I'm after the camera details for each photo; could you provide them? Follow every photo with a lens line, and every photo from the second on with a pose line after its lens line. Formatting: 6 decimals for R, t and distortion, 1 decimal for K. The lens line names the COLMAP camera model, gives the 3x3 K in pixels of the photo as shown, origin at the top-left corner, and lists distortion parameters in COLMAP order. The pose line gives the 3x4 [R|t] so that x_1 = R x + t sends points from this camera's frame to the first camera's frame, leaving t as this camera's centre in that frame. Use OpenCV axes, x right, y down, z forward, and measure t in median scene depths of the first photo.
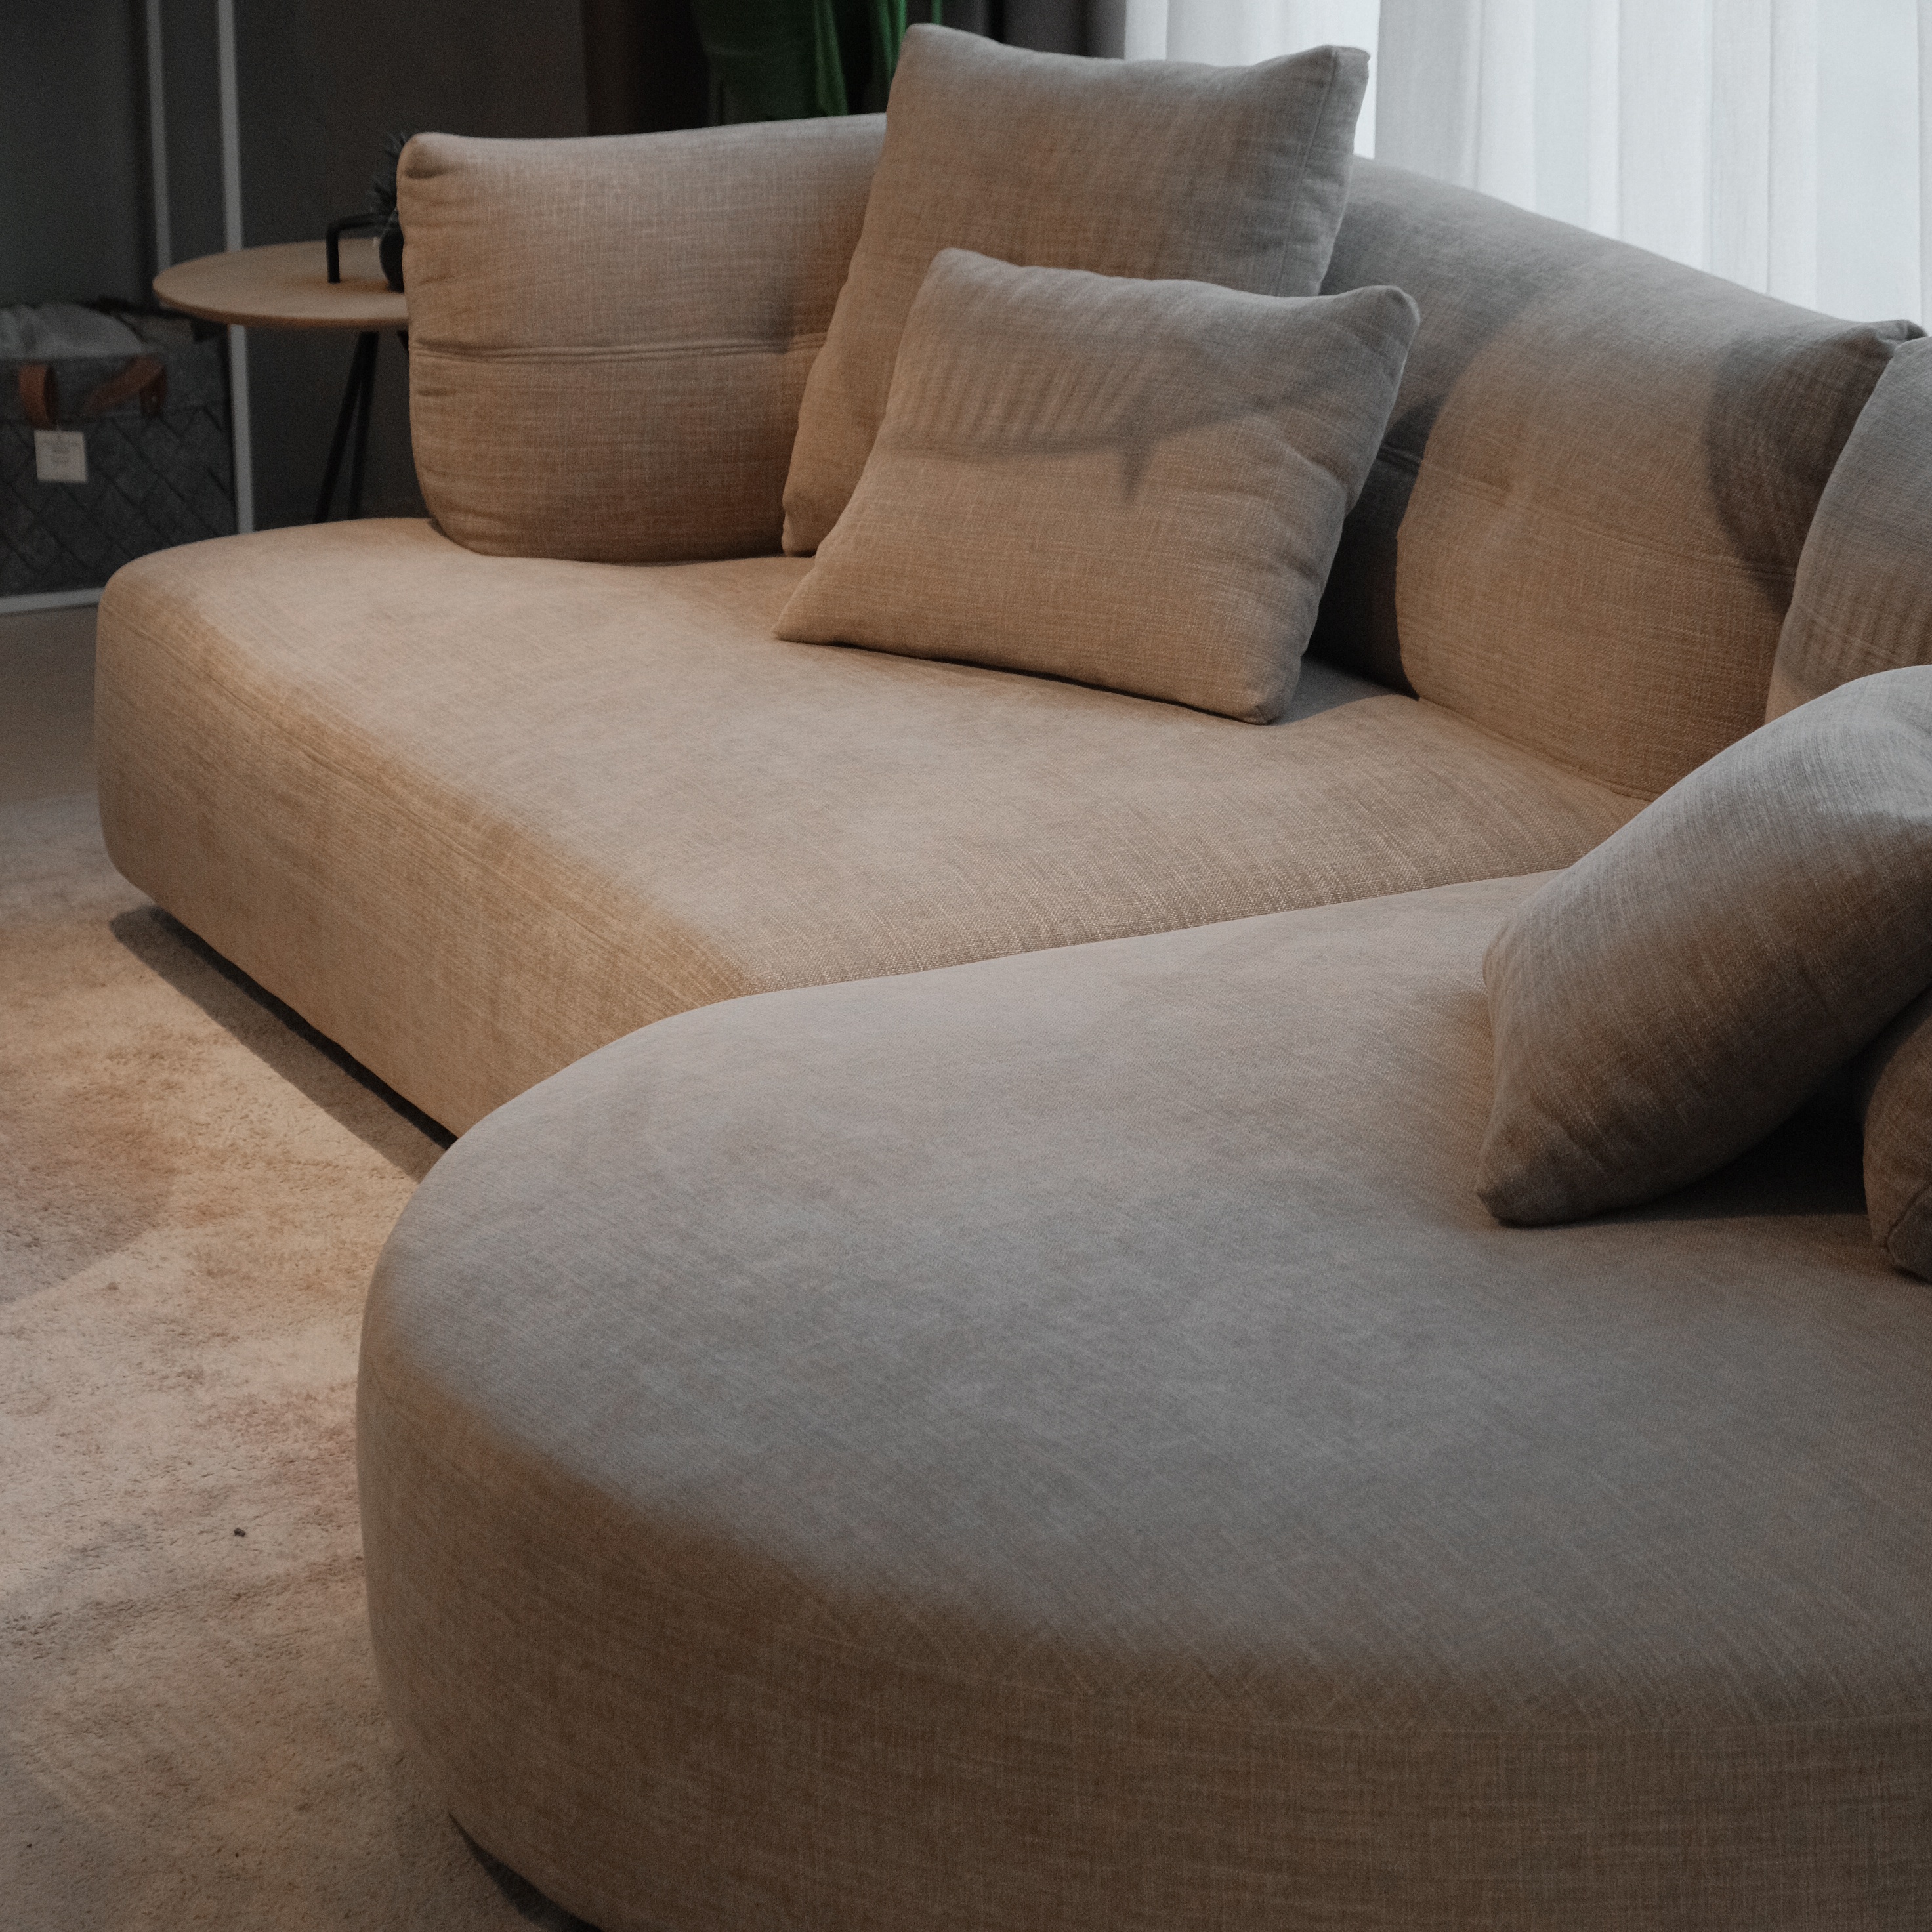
lens RADIAL K [[6393.3, 0, 966.0], [0, 6393.3, 966.0], [0, 0, 1]] dist [-0.002550, 0.338316]
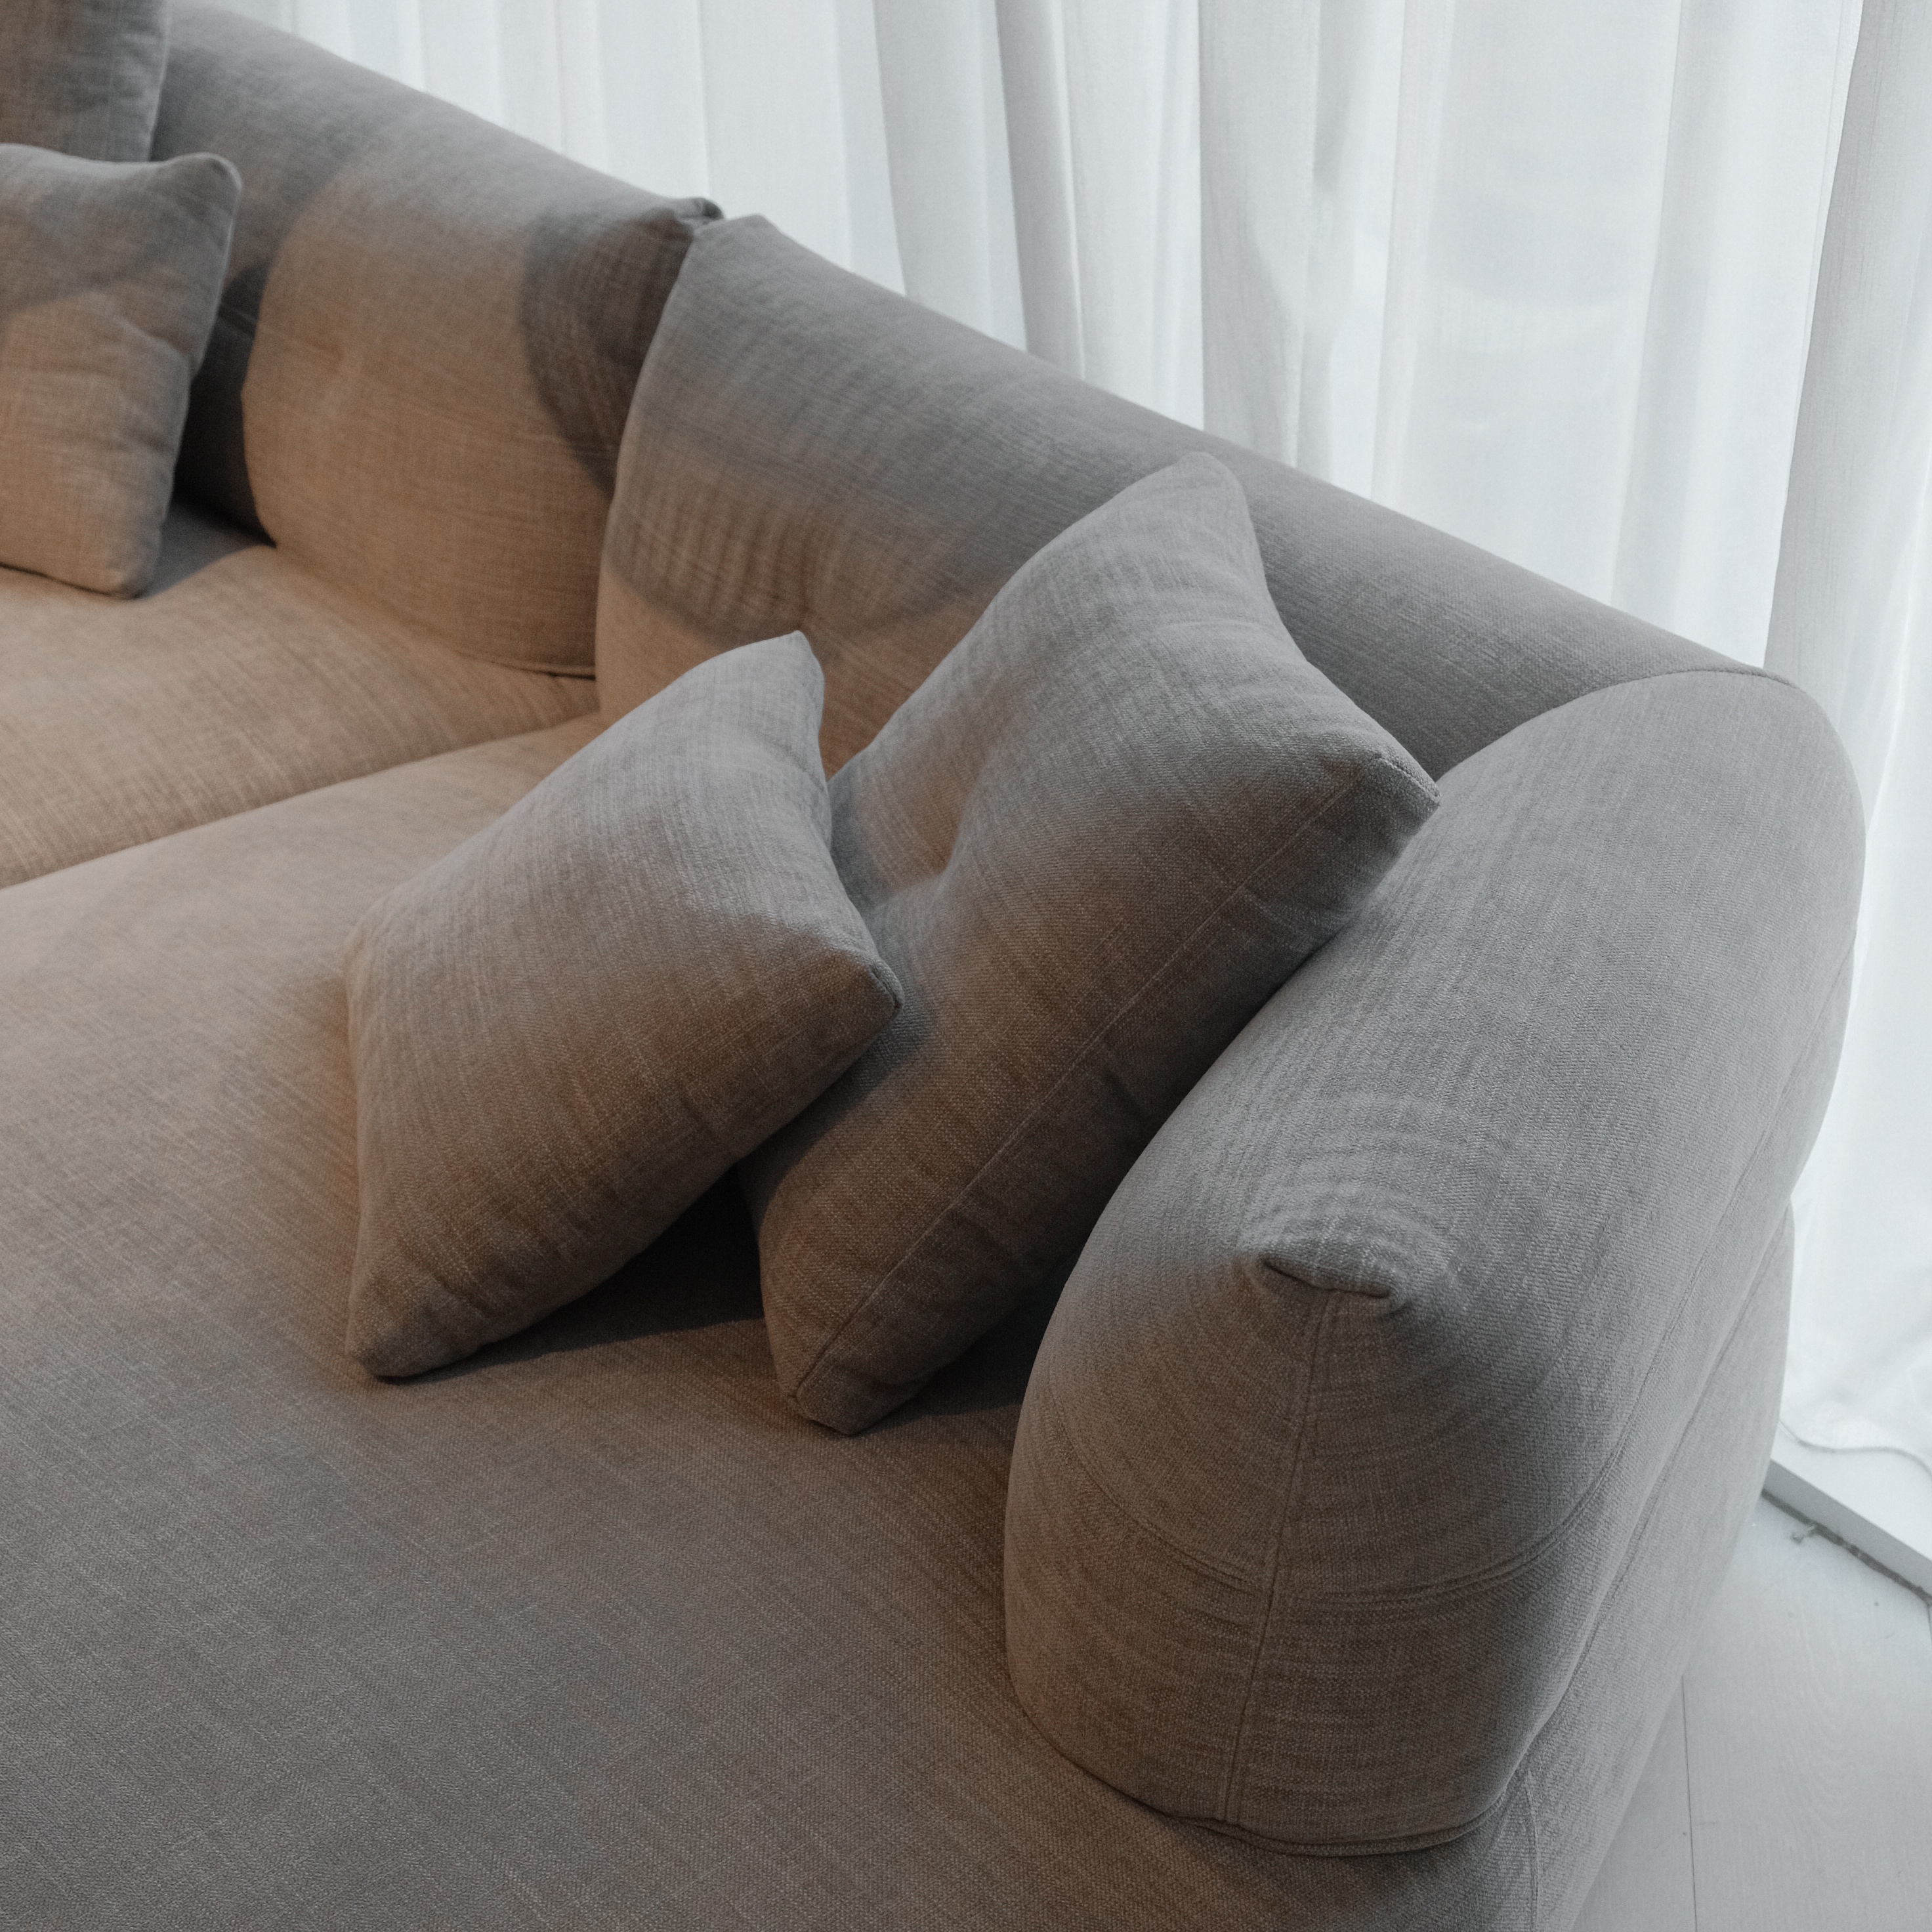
lens RADIAL K [[3308.4, 0, 924.7], [0, 3308.4, 1253.3], [0, 0, 1]] dist [-0.063114, 0.330397]
pose [[0.972062, -0.105386, 0.209736, 0.050236], [0.041632, 0.956785, 0.287802, -0.089521], [-0.231002, -0.271030, 0.934441, 0.435731]]
